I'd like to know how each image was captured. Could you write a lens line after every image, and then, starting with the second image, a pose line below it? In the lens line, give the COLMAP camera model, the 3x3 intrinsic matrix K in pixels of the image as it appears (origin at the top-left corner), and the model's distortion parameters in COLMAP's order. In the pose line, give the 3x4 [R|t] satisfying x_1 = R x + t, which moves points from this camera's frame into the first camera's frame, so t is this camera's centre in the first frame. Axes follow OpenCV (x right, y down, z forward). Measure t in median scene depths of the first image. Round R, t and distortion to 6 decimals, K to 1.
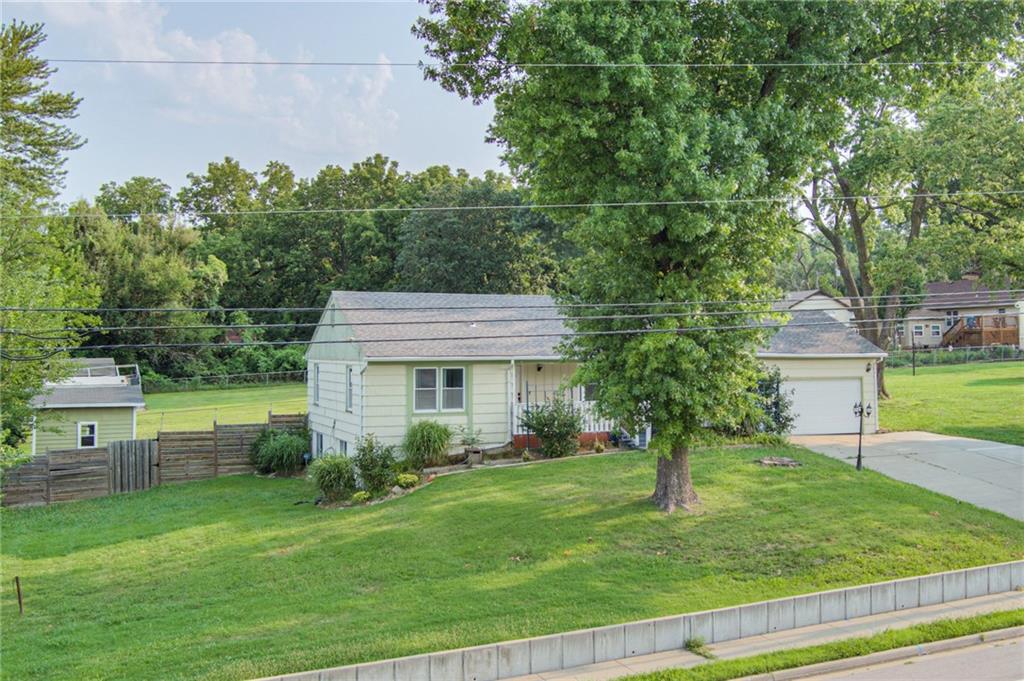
lens RADIAL K [[1071.7, 0, 512.0], [0, 1071.7, 340.5], [0, 0, 1]] dist [-0.020835, 0.005020]
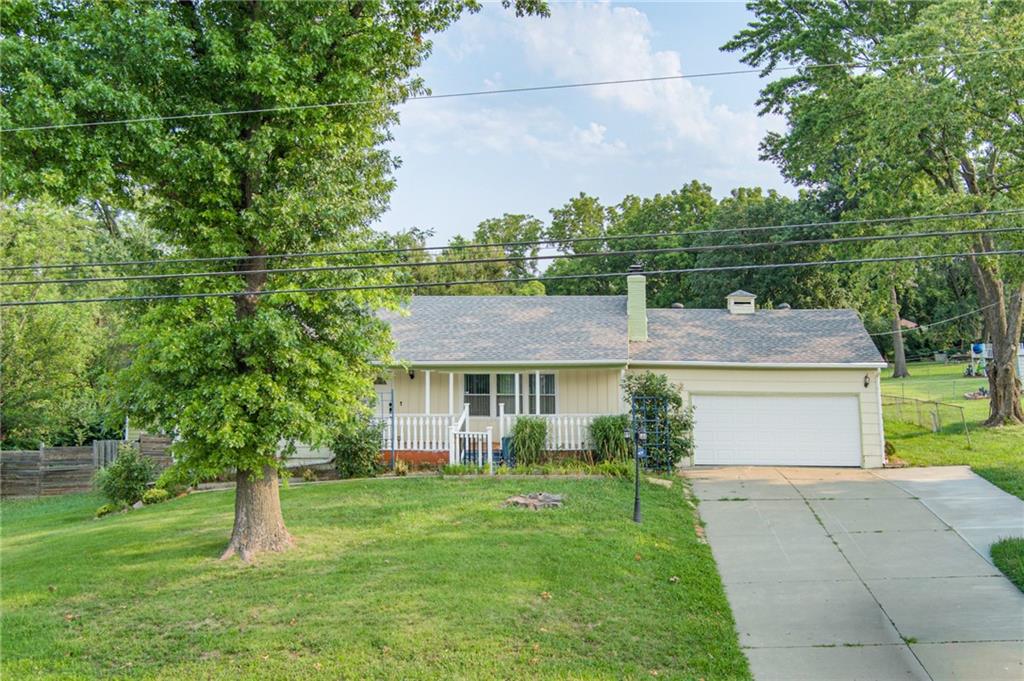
lens RADIAL K [[969.6, 0, 512.0], [0, 969.6, 340.5], [0, 0, 1]] dist [-0.005117, 0.004626]
pose [[0.928732, -0.001380, -0.370749, 0.429096], [-0.005298, 0.999842, -0.016993, 0.010820], [0.370713, 0.017747, 0.928578, 0.312073]]
